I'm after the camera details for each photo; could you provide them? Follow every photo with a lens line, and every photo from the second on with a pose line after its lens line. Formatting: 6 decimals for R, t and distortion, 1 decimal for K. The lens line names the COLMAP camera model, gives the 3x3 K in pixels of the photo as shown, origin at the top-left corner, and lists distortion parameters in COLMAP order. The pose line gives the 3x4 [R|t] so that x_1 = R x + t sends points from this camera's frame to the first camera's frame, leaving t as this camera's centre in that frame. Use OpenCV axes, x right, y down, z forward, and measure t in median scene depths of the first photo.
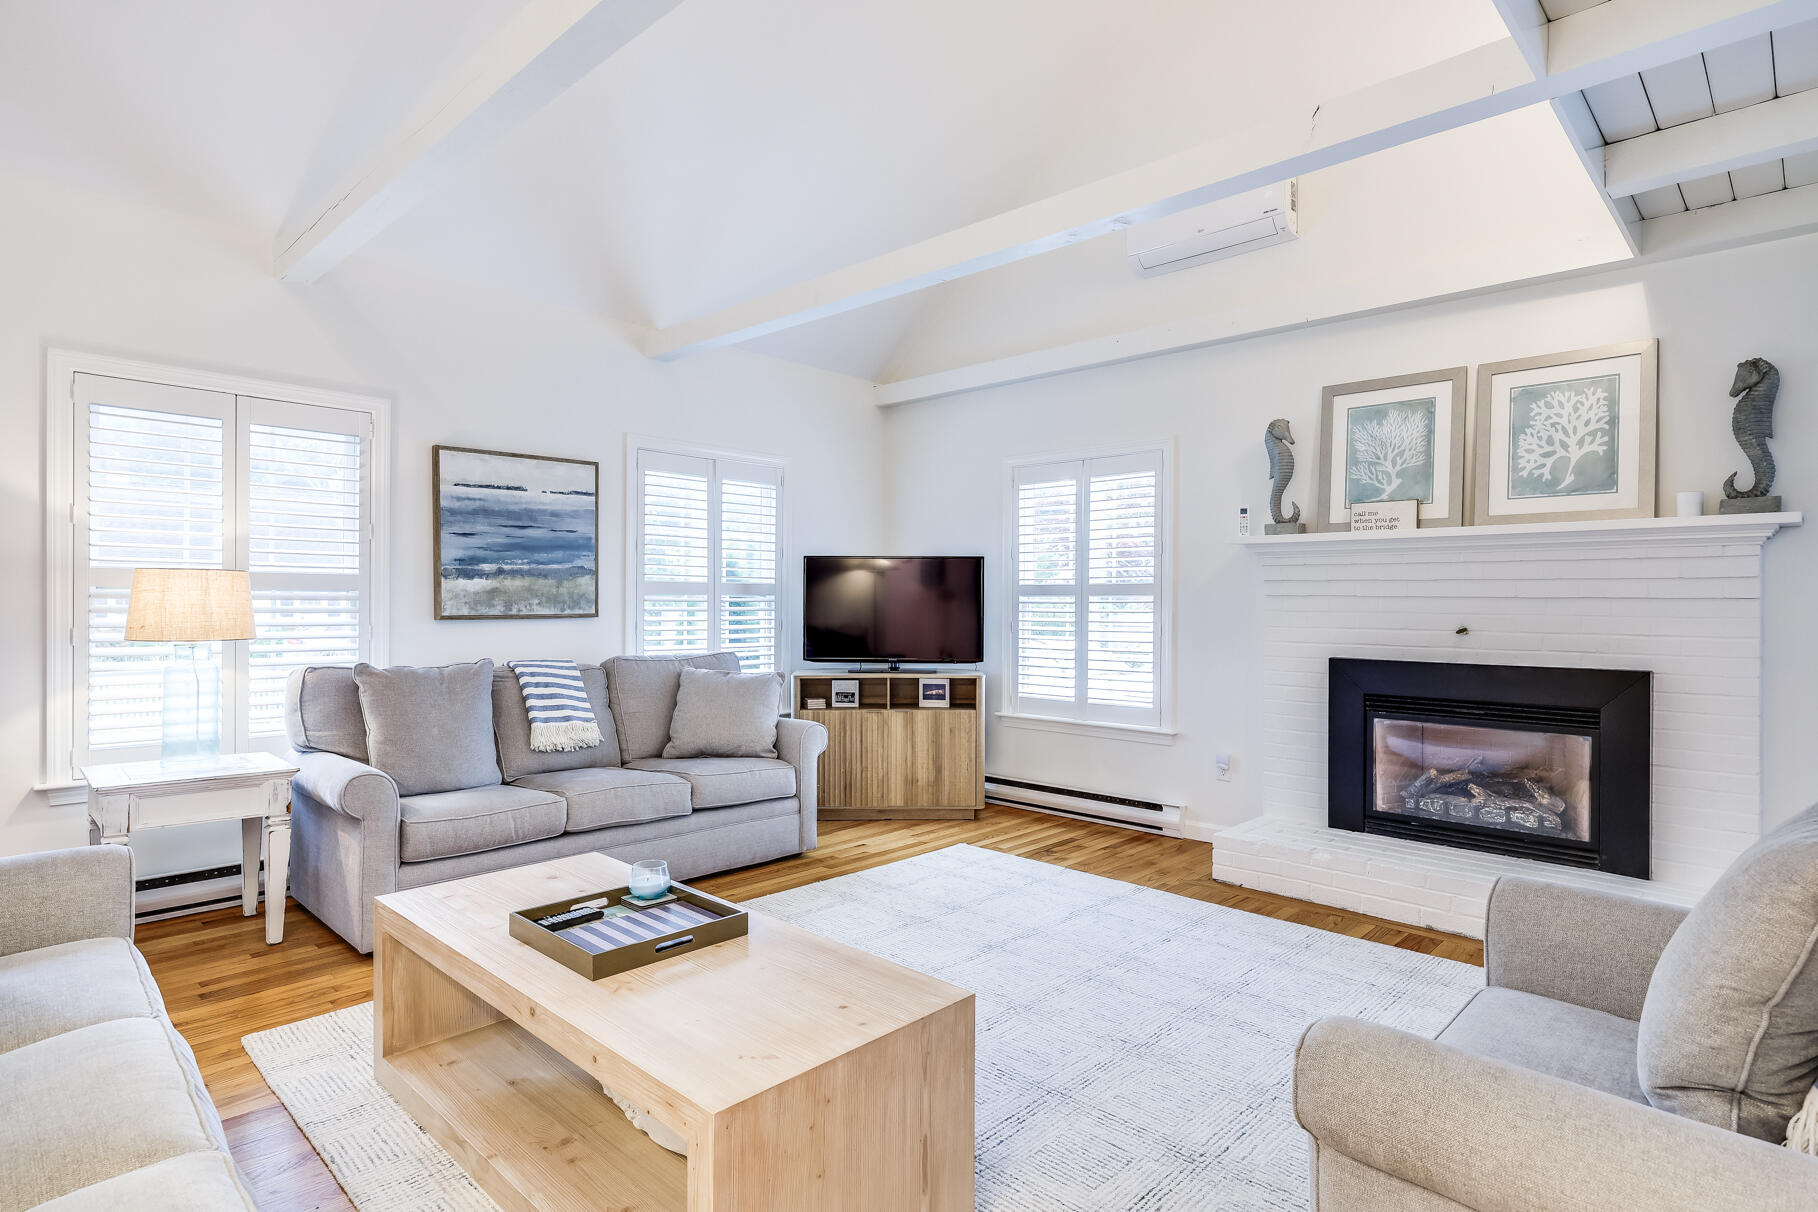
lens RADIAL K [[962.5, 0, 910.2], [0, 962.5, 602.7], [0, 0, 1]] dist [0.002879, 0.001204]
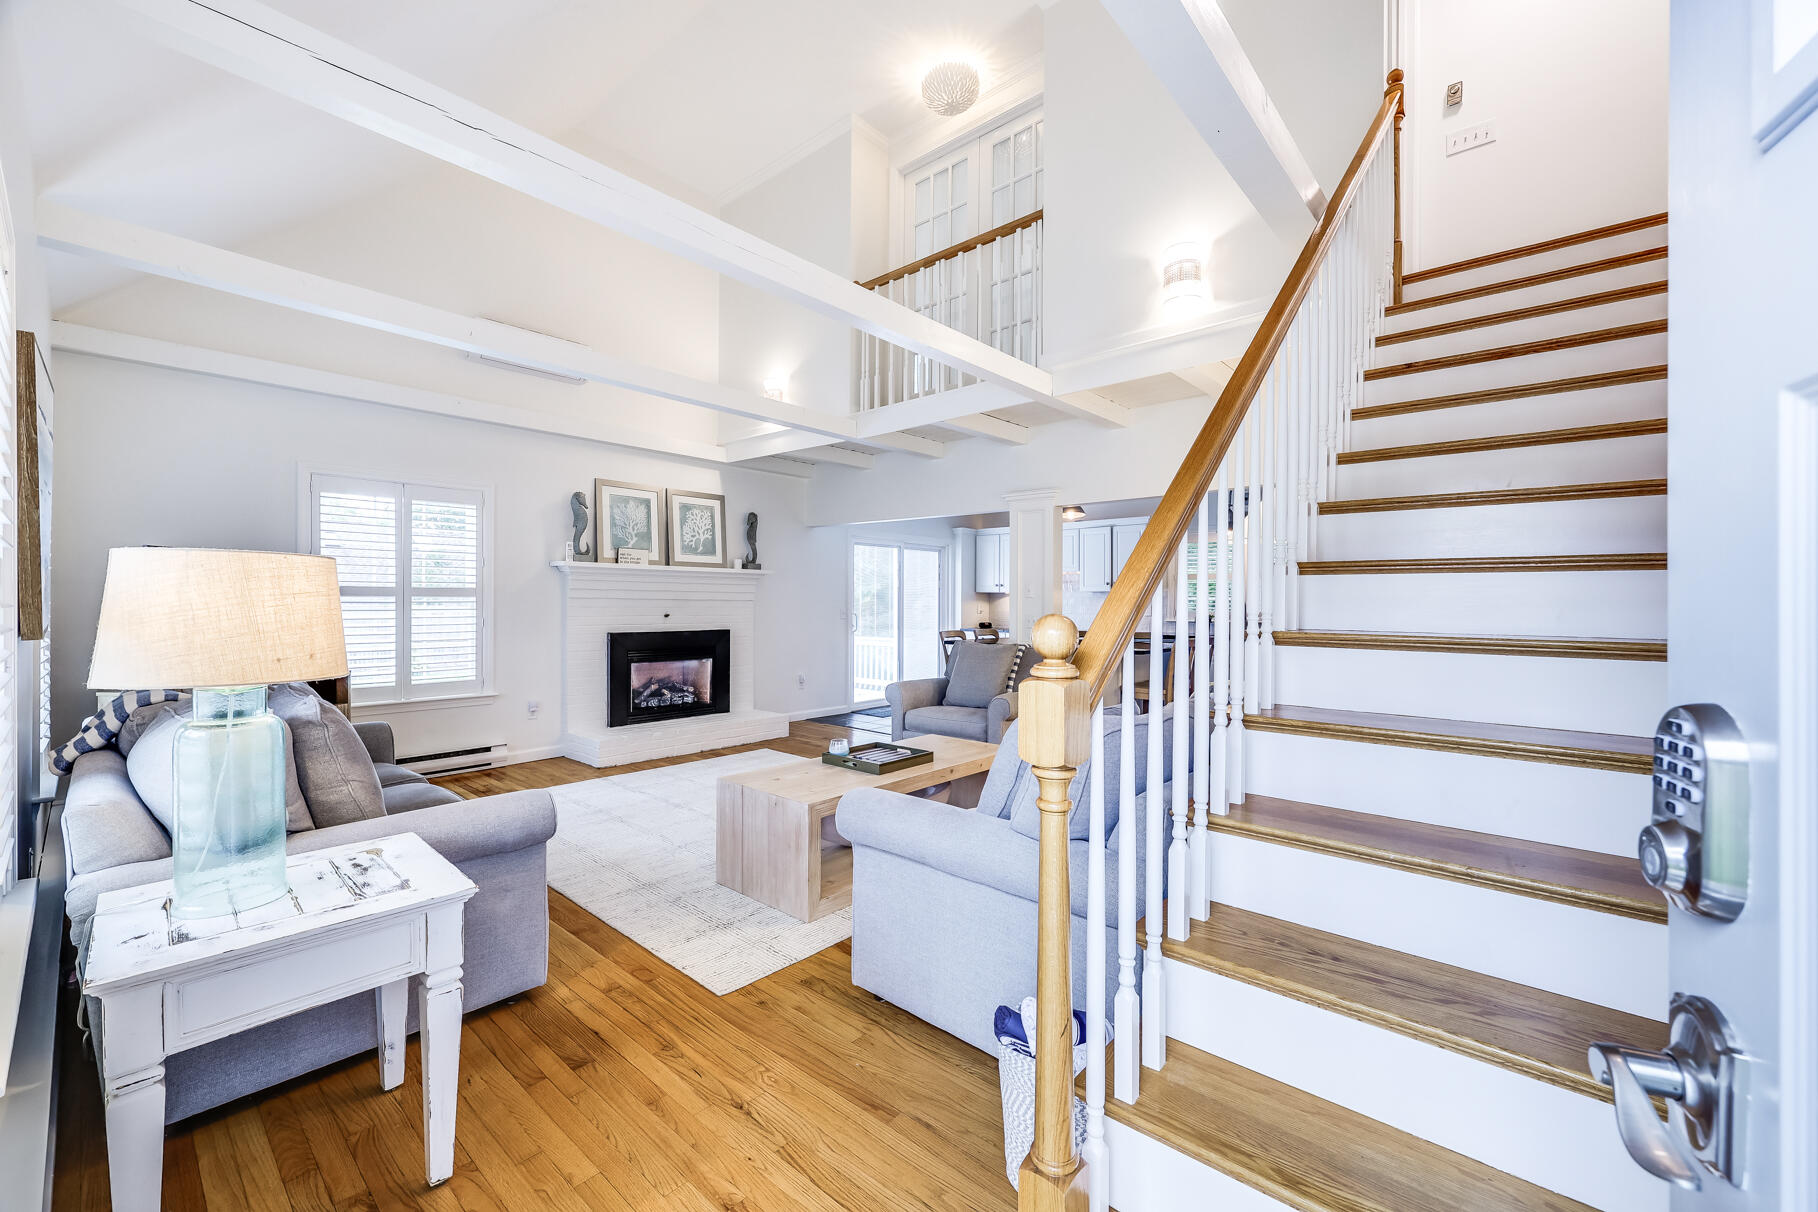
lens RADIAL K [[730.2, 0, 911.5], [0, 730.2, 603.4], [0, 0, 1]] dist [-0.005151, 0.000999]
pose [[-0.039899, -0.007170, 0.999178, -0.954399], [-0.003879, 0.999968, 0.007021, -0.009441], [-0.999196, -0.003596, -0.039925, 0.499998]]
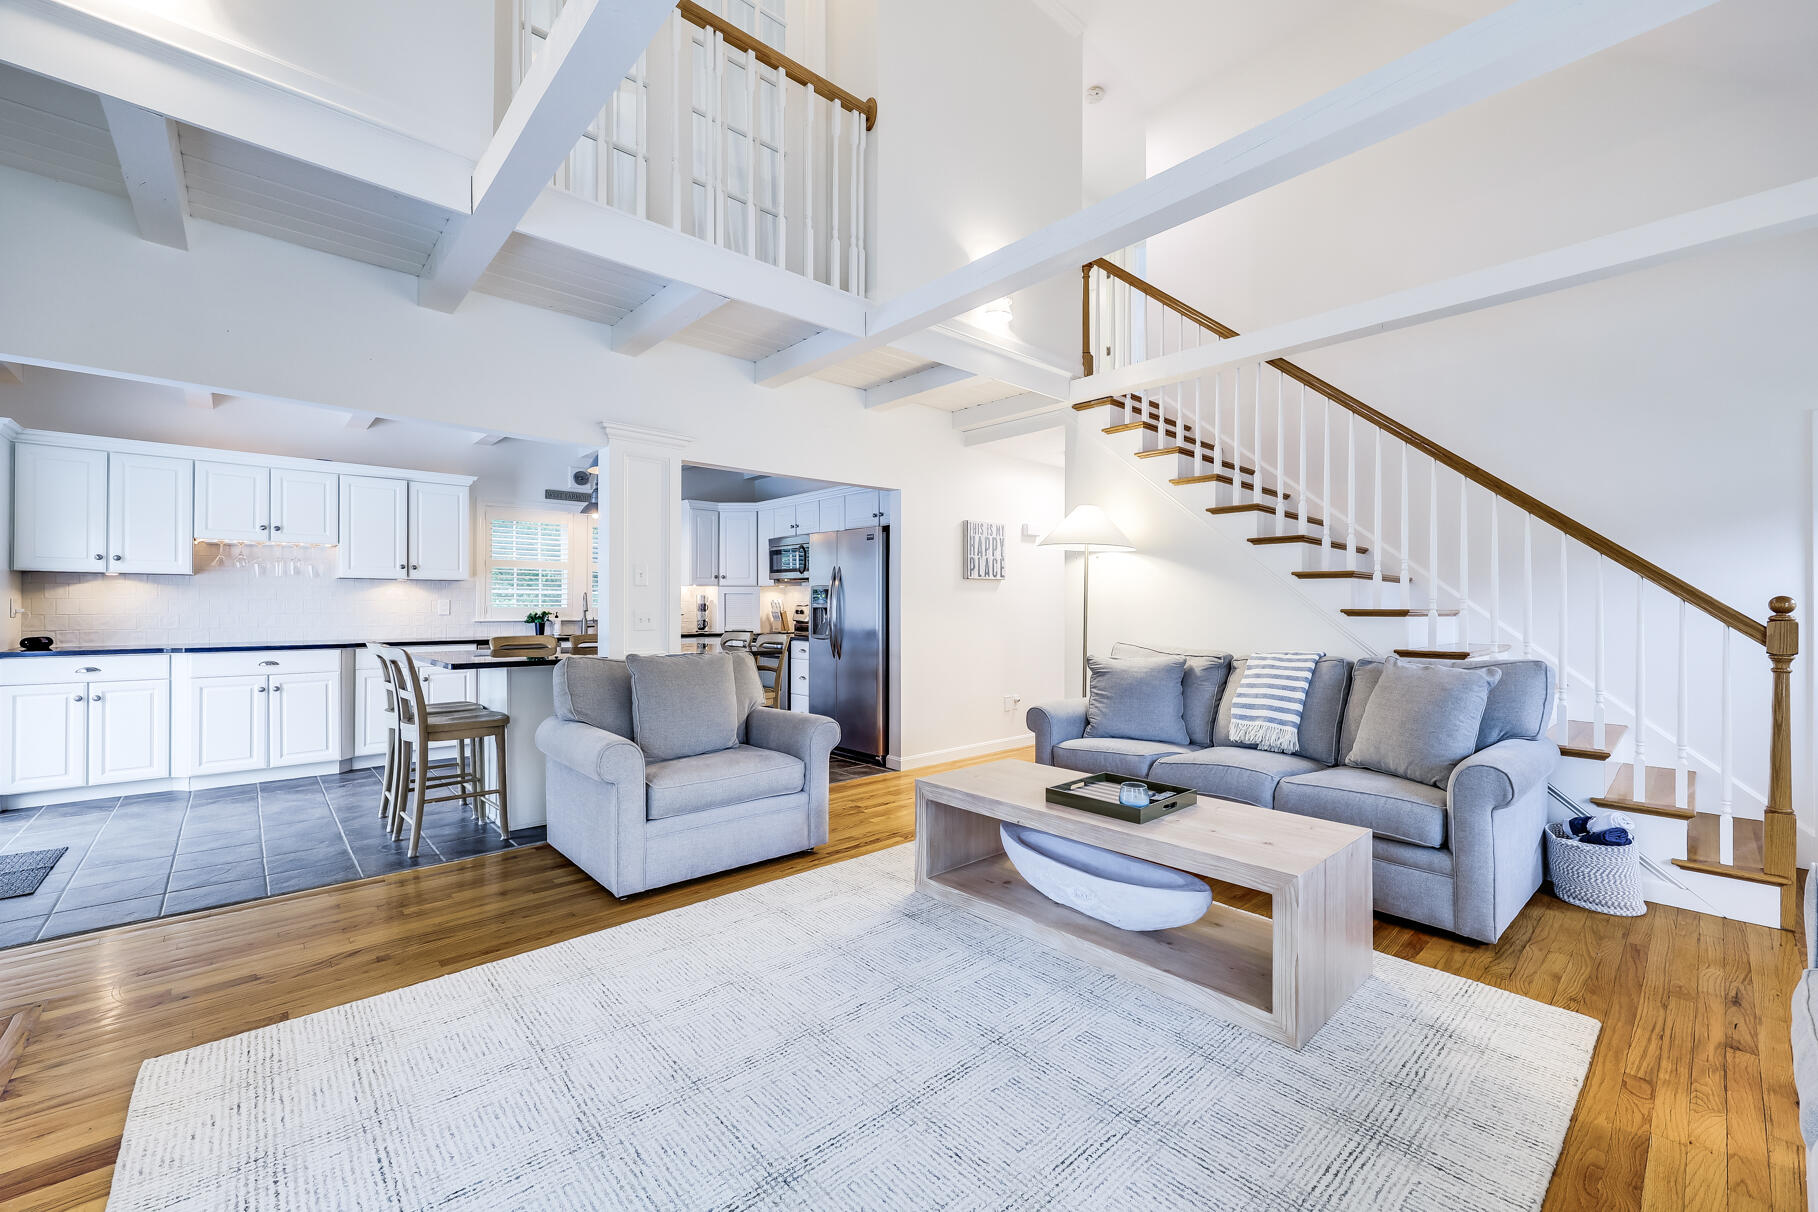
lens RADIAL K [[730.2, 0, 907.1], [0, 730.2, 603.1], [0, 0, 1]] dist [-0.005151, 0.000999]
pose [[-0.997607, -0.009072, 0.068549, -0.010634], [-0.009274, 0.999954, -0.002628, 0.010567], [-0.068522, -0.003258, -0.997644, 1.116913]]
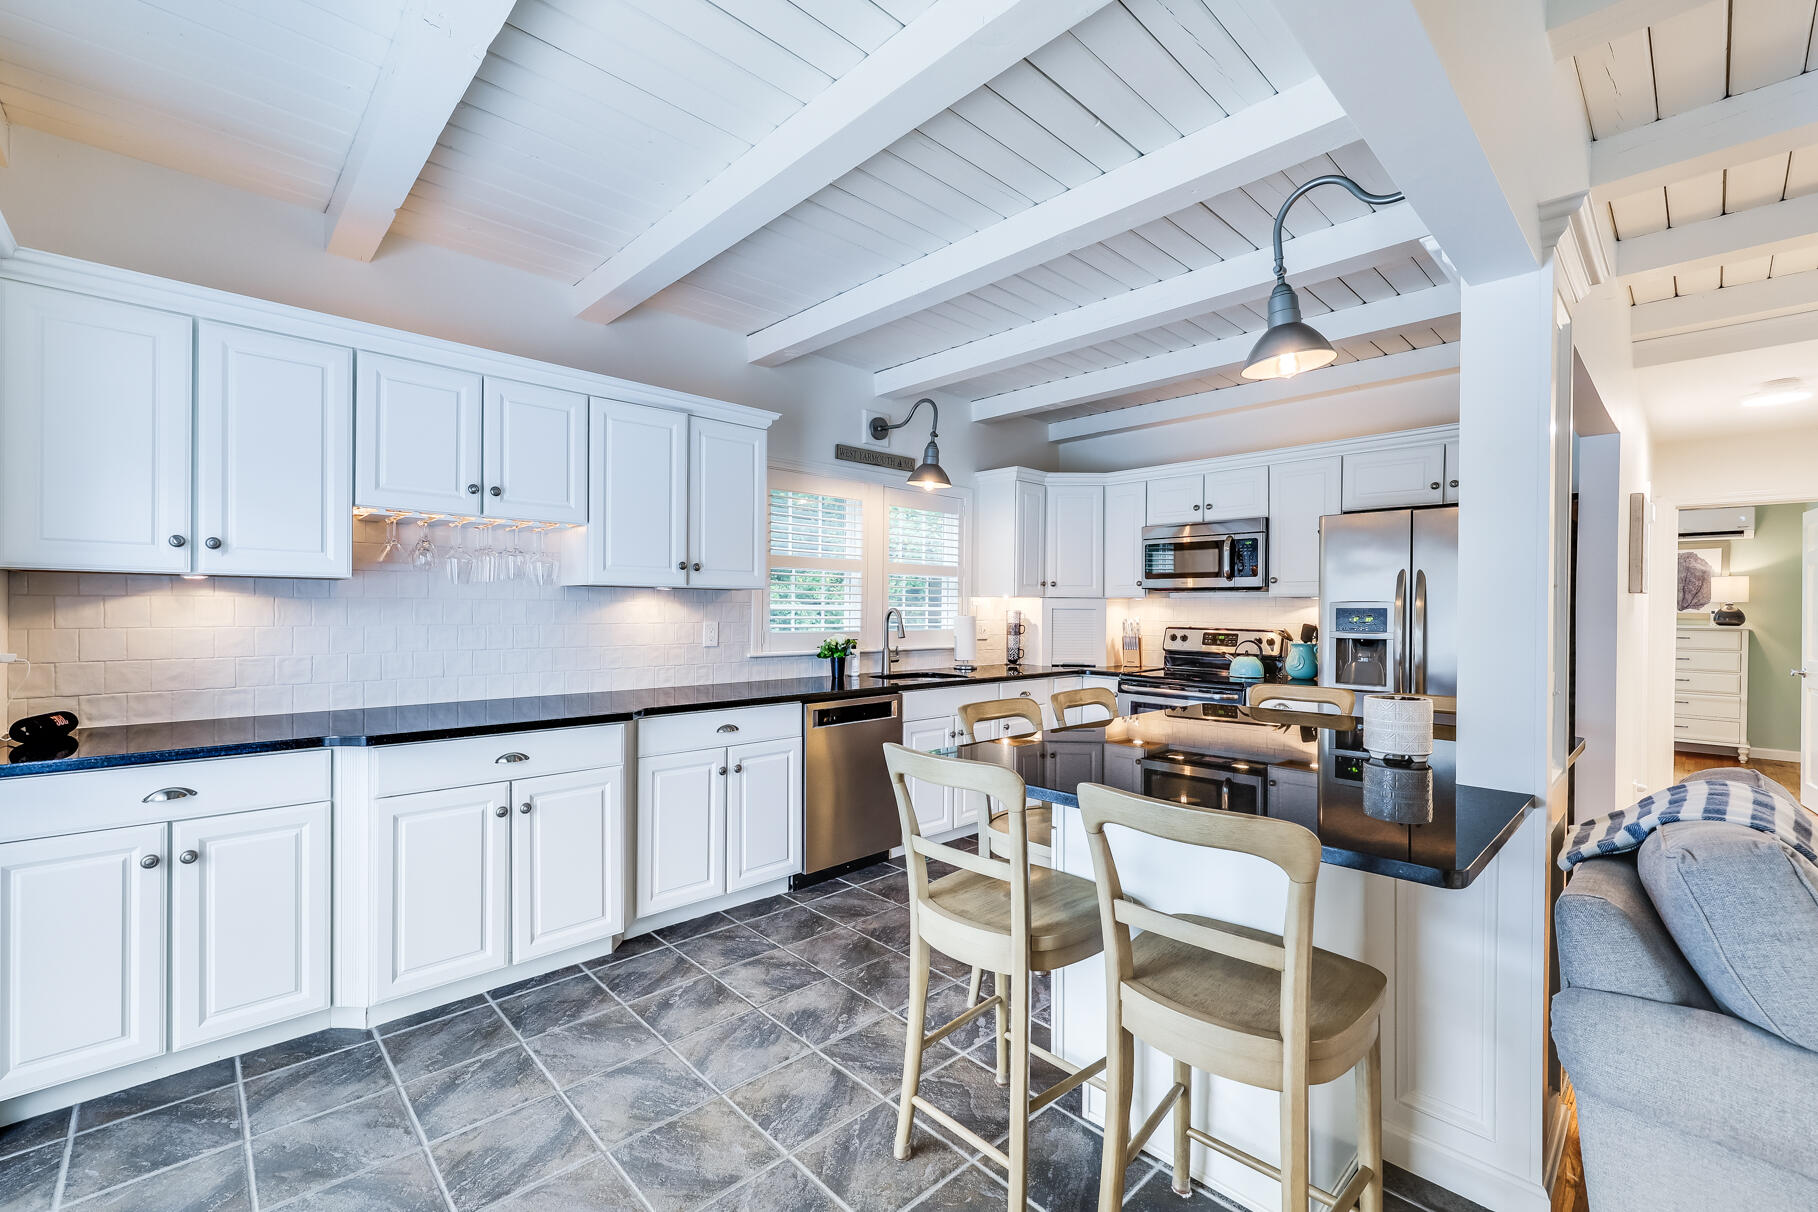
lens RADIAL K [[761.3, 0, 906.4], [0, 761.3, 613.1], [0, 0, 1]] dist [-0.001112, 0.000974]
pose [[-0.998838, -0.010946, 0.046935, 0.688987], [-0.010853, 0.999939, 0.002242, -0.005266], [-0.046957, 0.001730, -0.998895, 0.654119]]
